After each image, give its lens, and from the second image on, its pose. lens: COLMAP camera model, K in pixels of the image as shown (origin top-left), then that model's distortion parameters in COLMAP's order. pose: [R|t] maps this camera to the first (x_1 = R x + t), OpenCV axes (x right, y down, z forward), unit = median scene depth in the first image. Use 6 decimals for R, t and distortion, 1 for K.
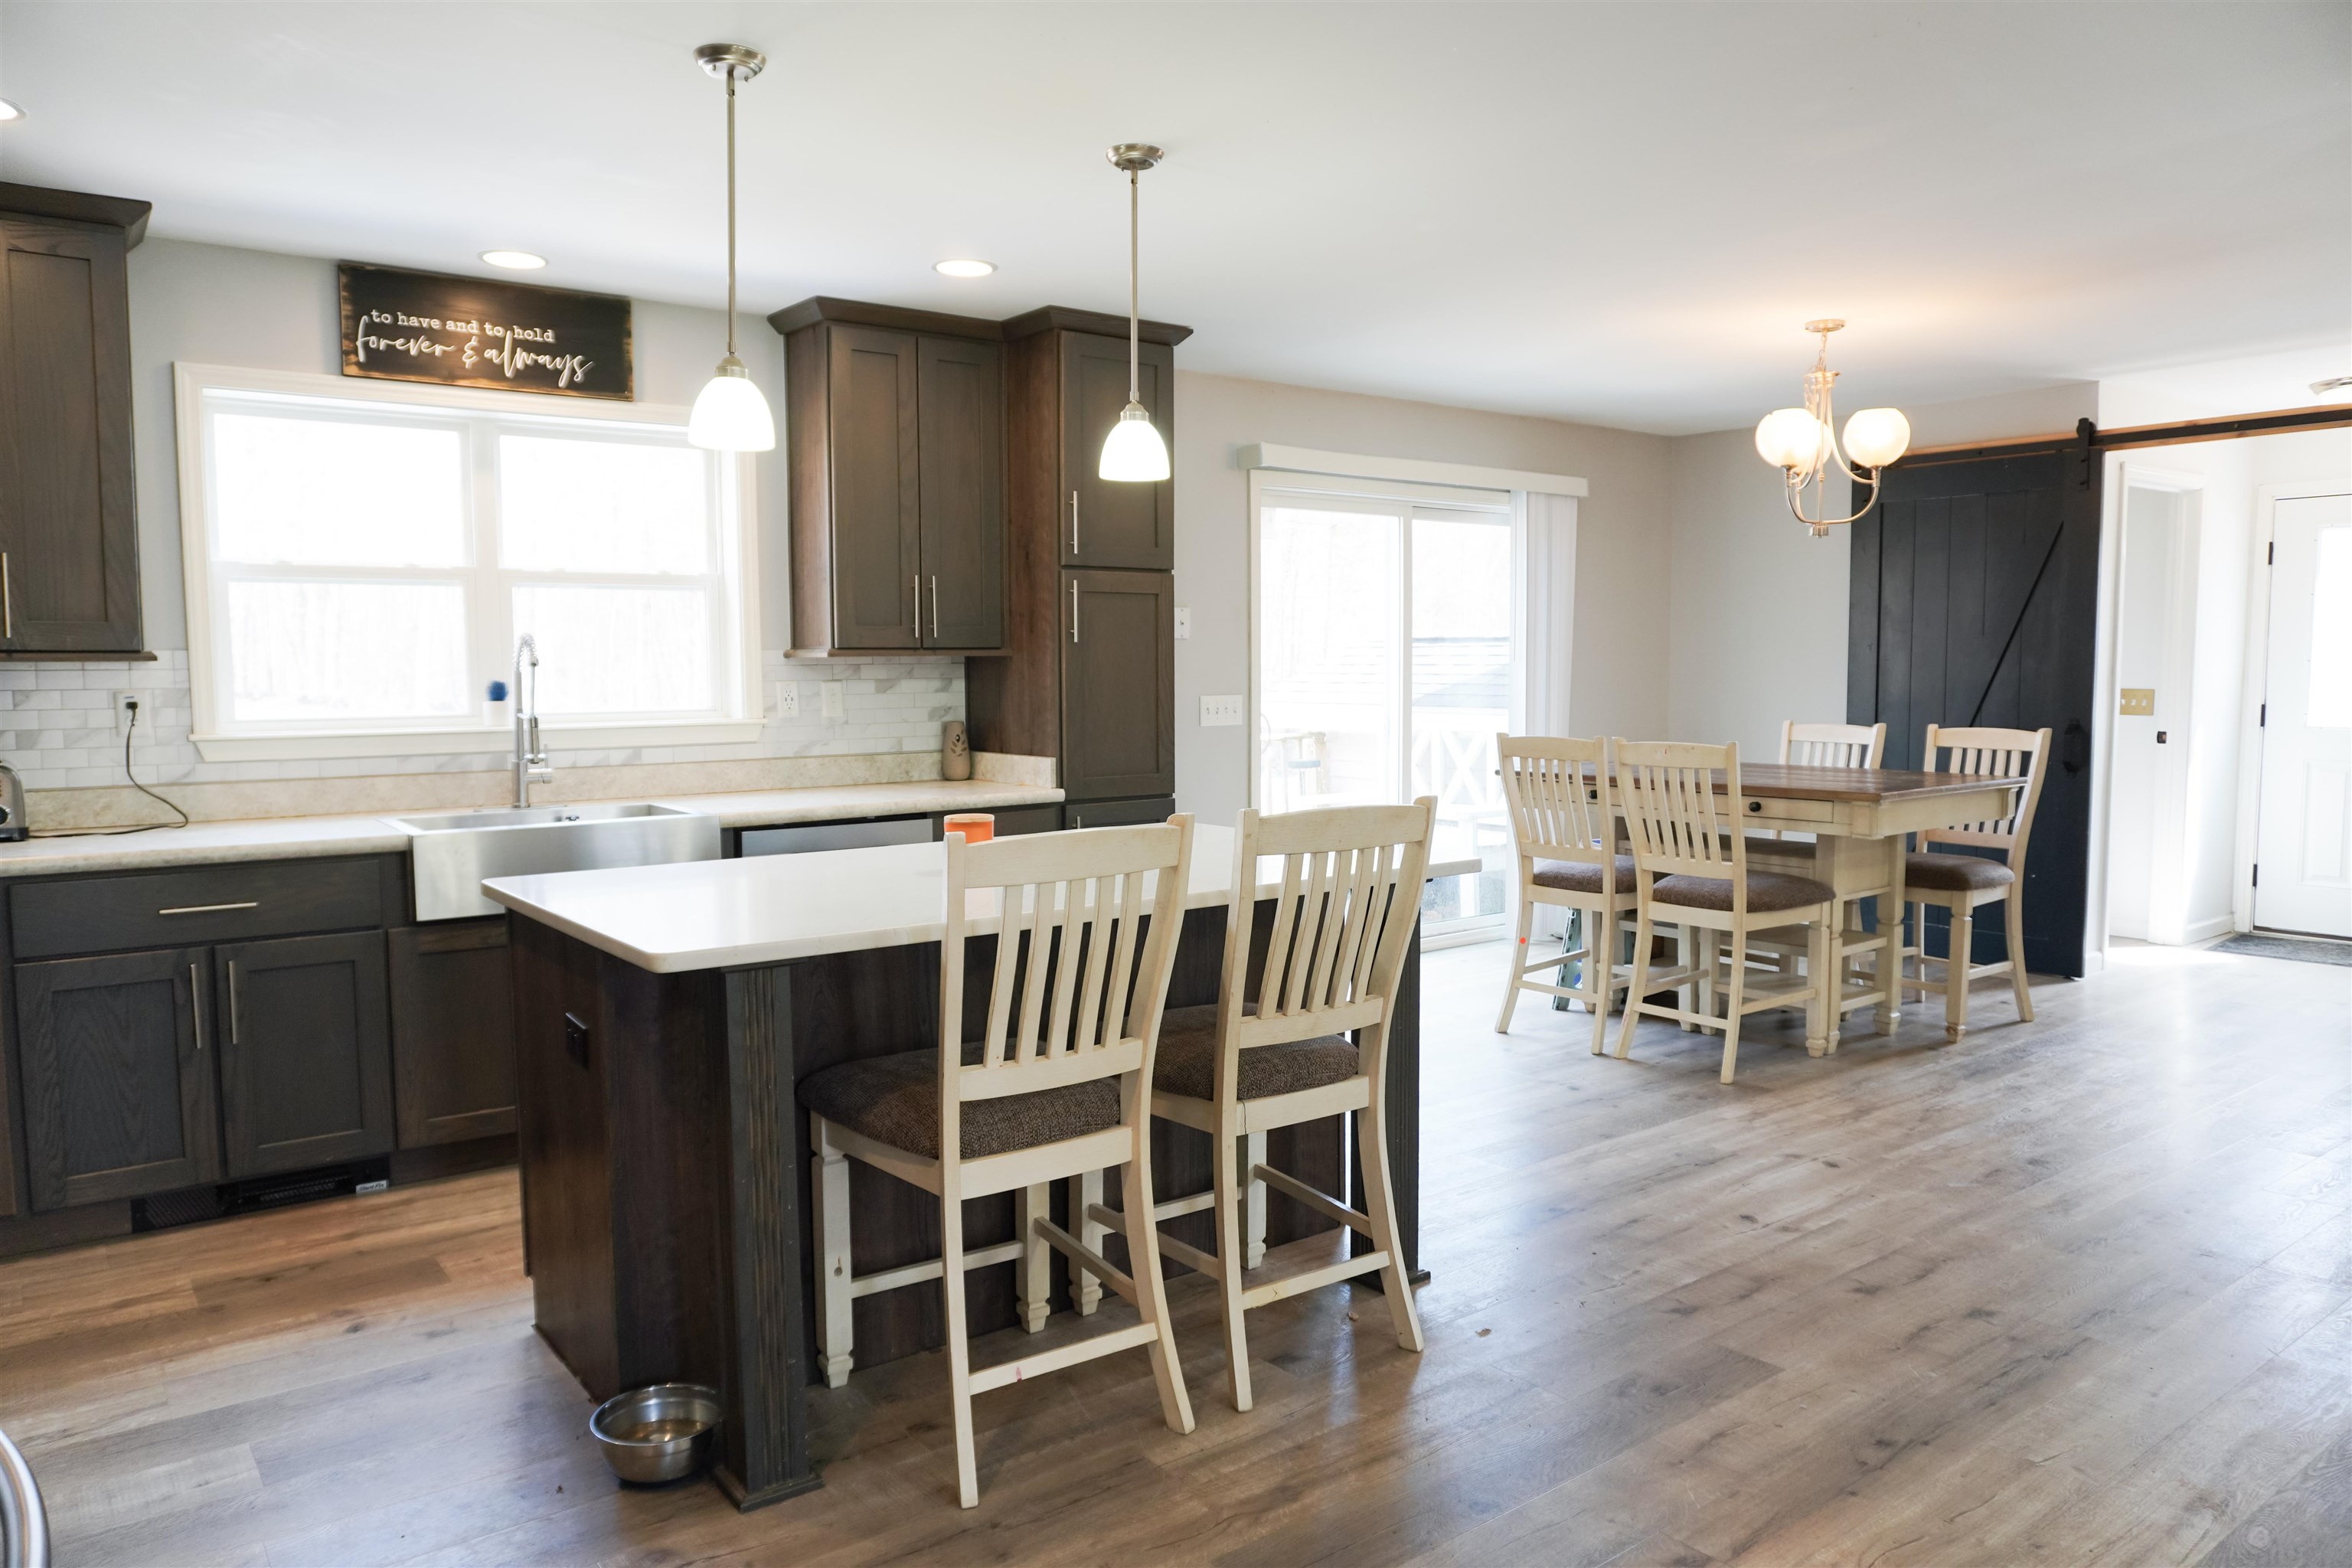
lens RADIAL K [[1585.8, 0, 1161.4], [0, 1585.8, 786.4], [0, 0, 1]] dist [-0.048092, 0.034786]
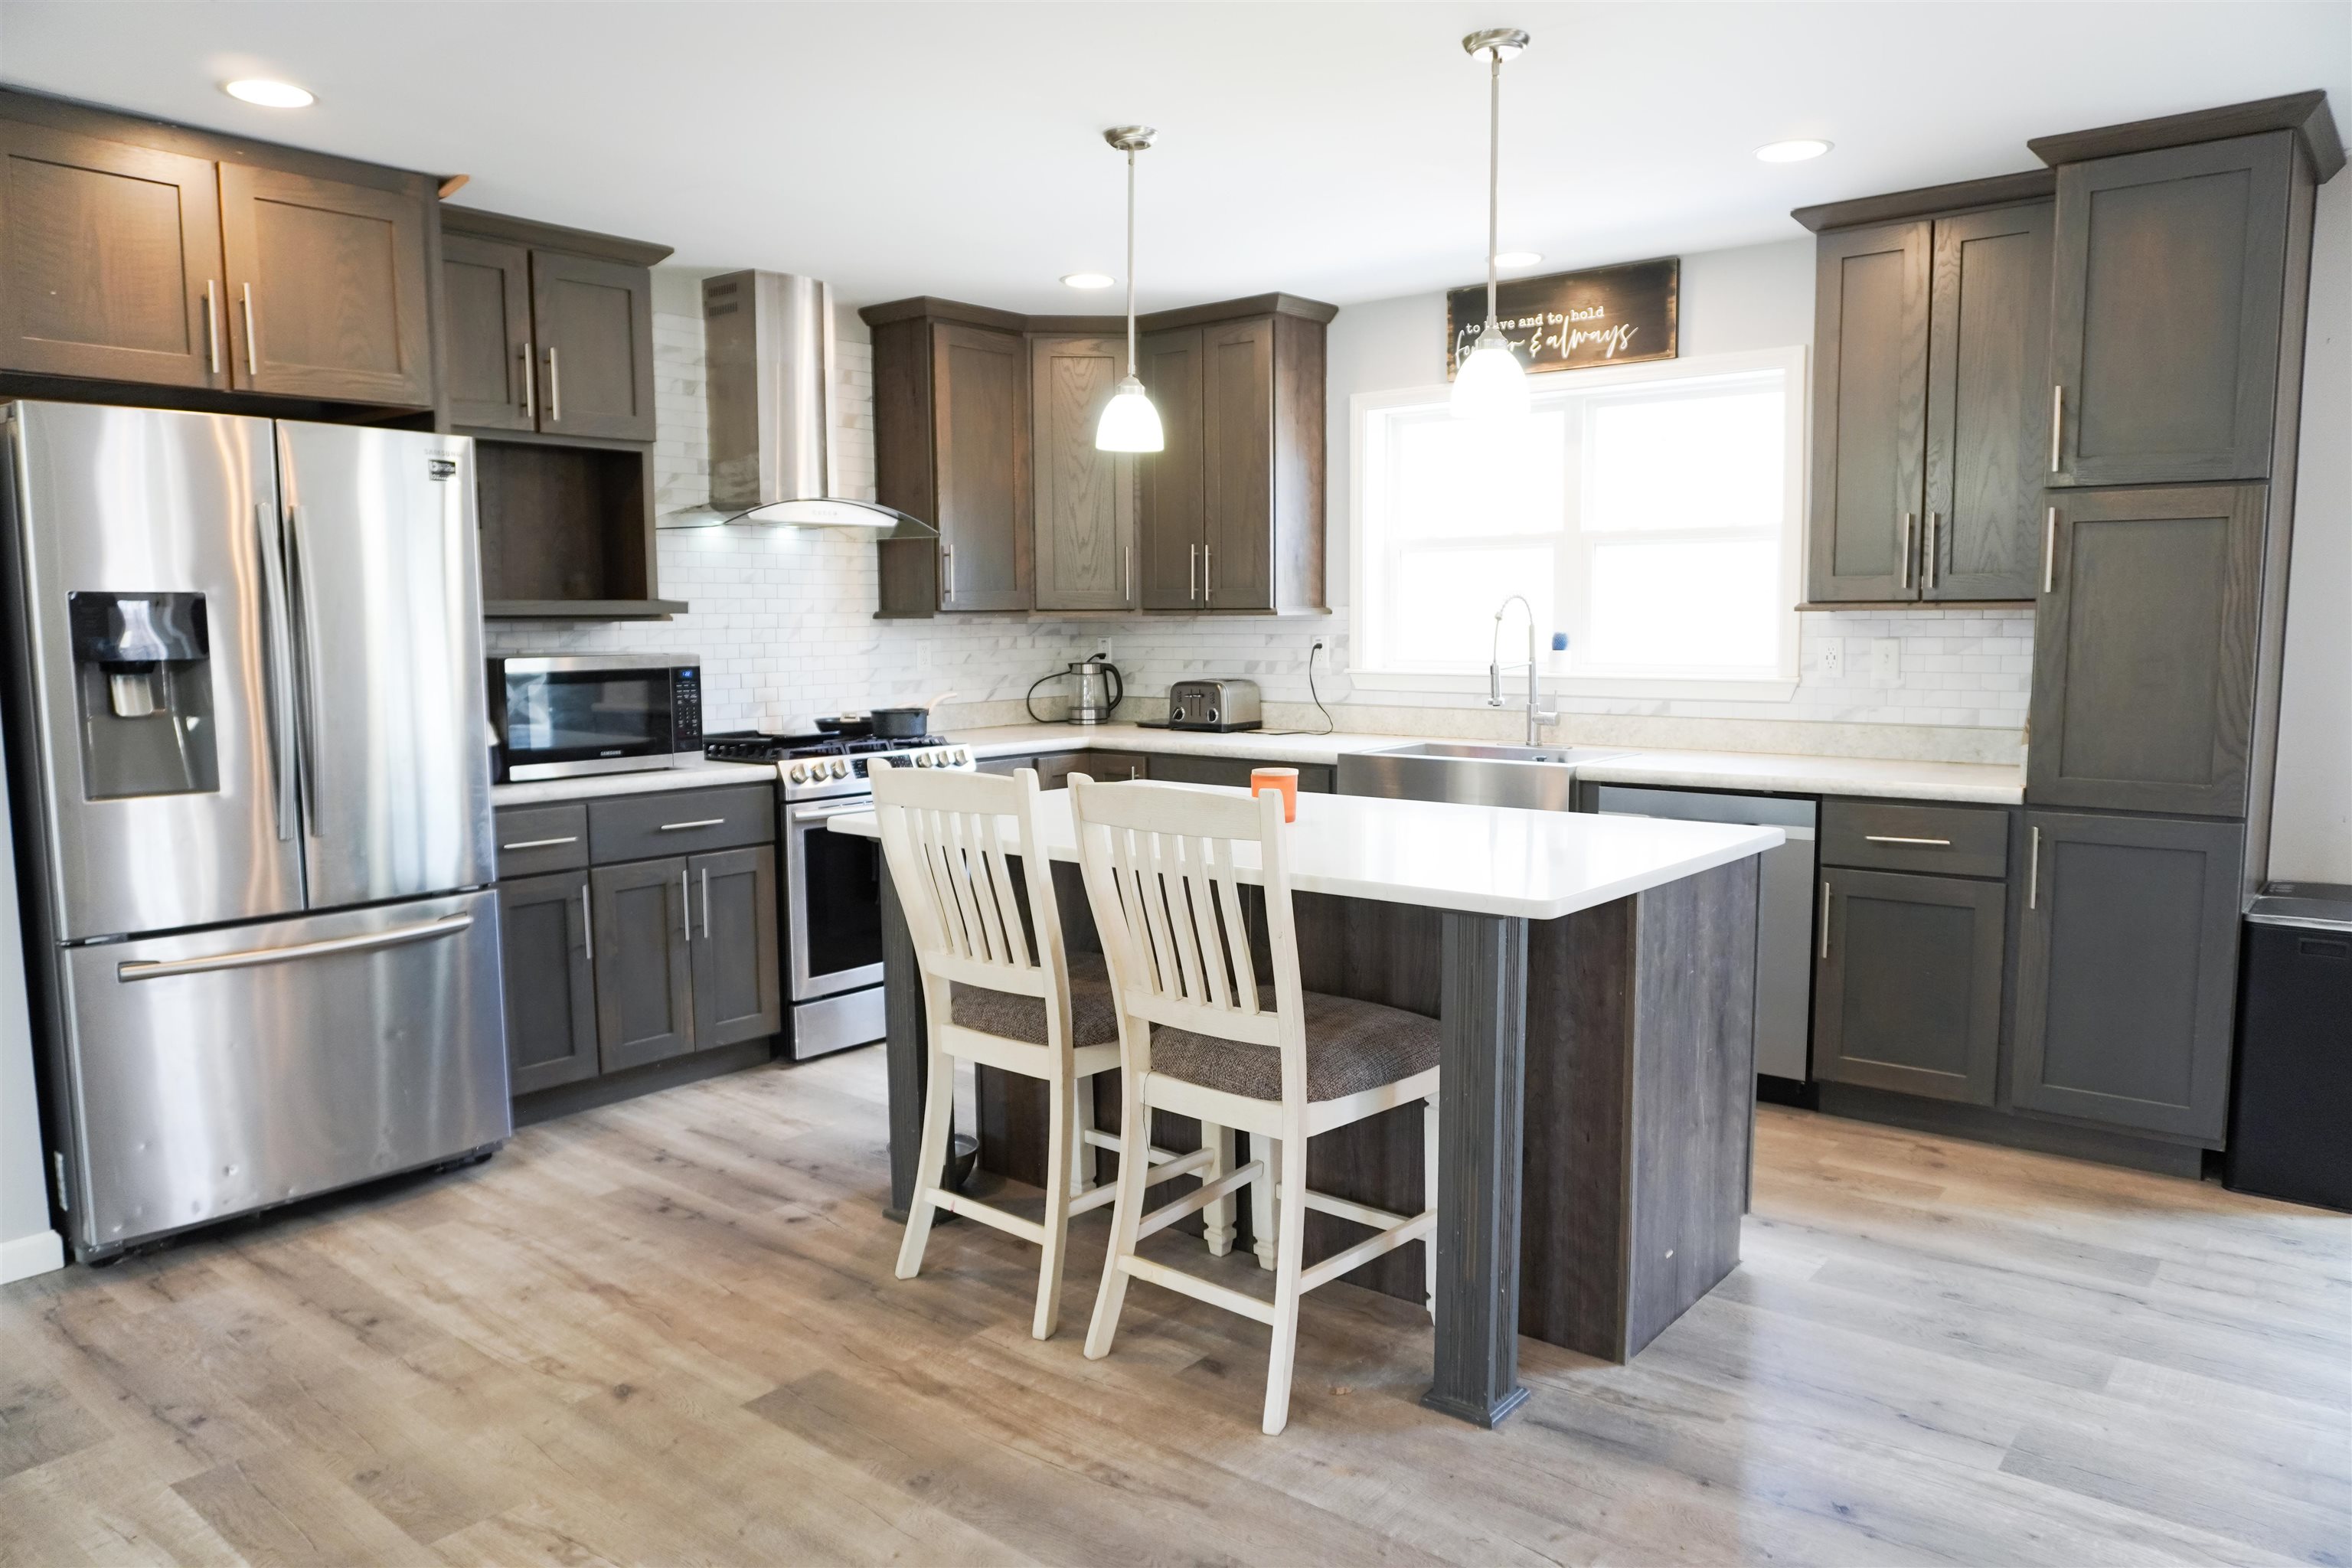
lens RADIAL K [[1585.8, 0, 1164.8], [0, 1585.8, 759.3], [0, 0, 1]] dist [-0.048092, 0.034786]
pose [[0.232014, 0.091231, -0.968425, 0.529017], [-0.070220, 0.994565, 0.076871, -0.038173], [0.970174, 0.050168, 0.237160, 0.405855]]
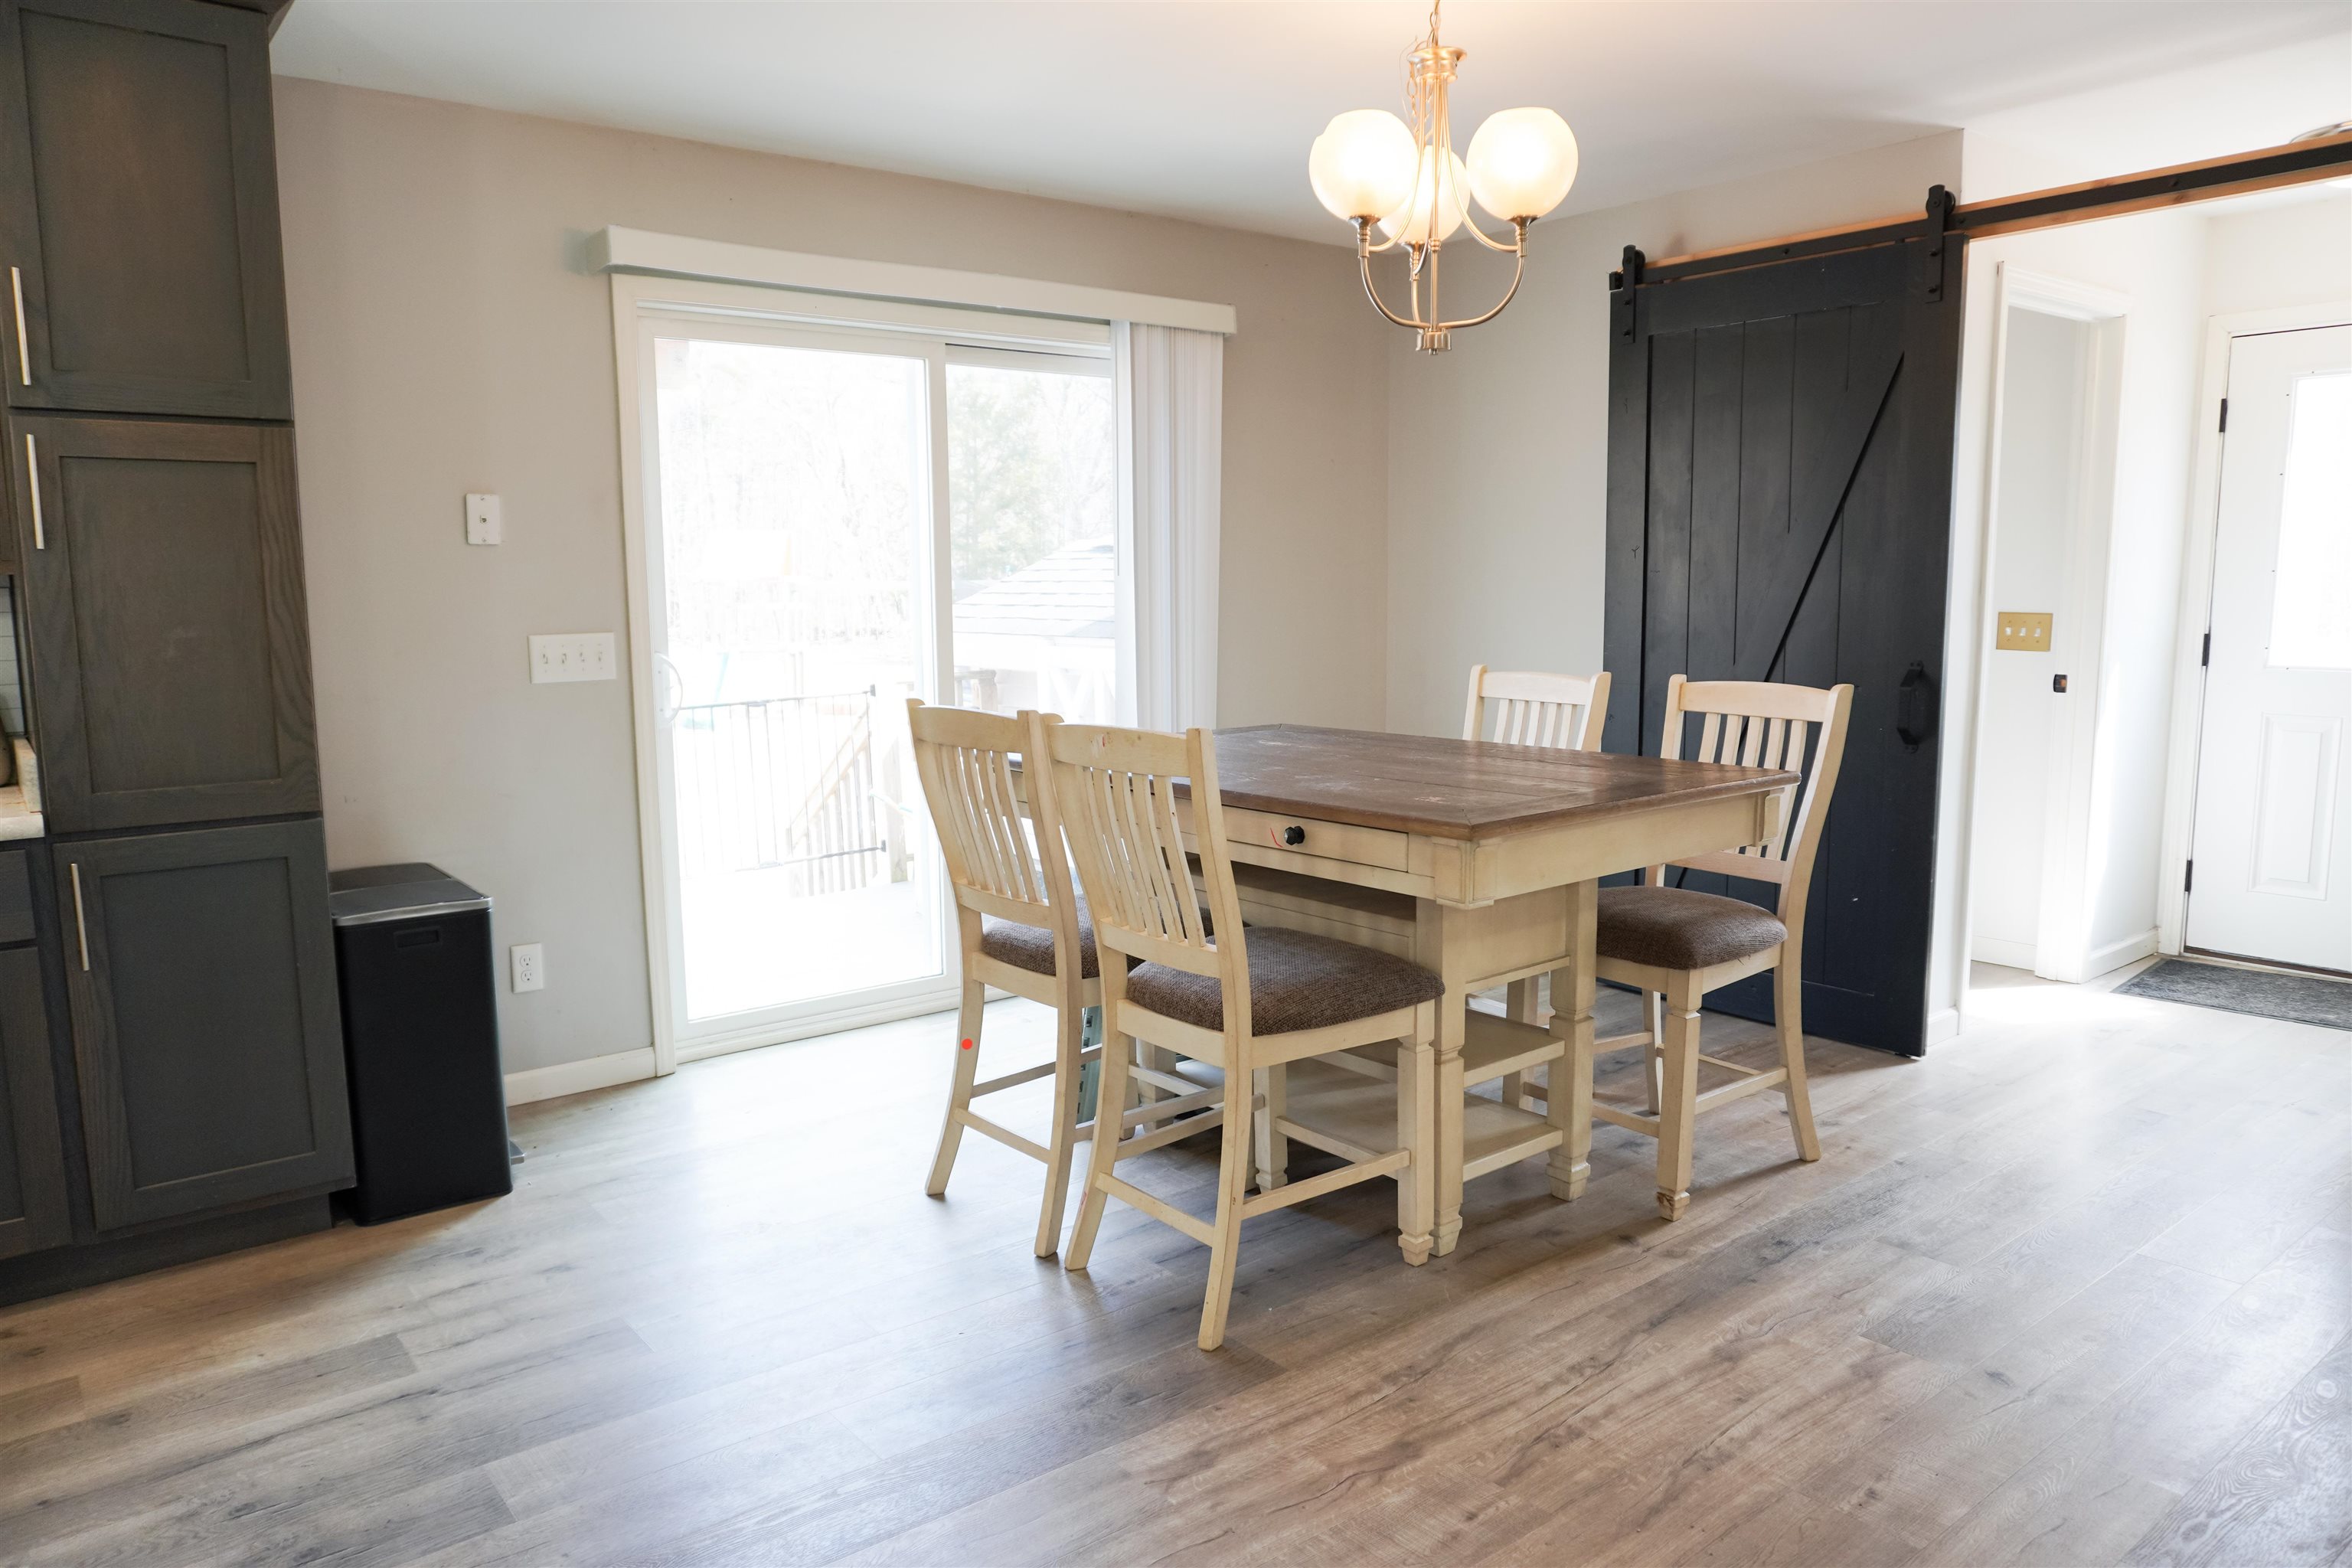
lens RADIAL K [[1585.8, 0, 1168.8], [0, 1585.8, 789.1], [0, 0, 1]] dist [-0.048092, 0.034786]
pose [[0.999629, -0.008442, 0.025879, 0.300762], [0.007044, 0.998534, 0.053661, -0.032059], [-0.026294, -0.053458, 0.998224, 0.418922]]
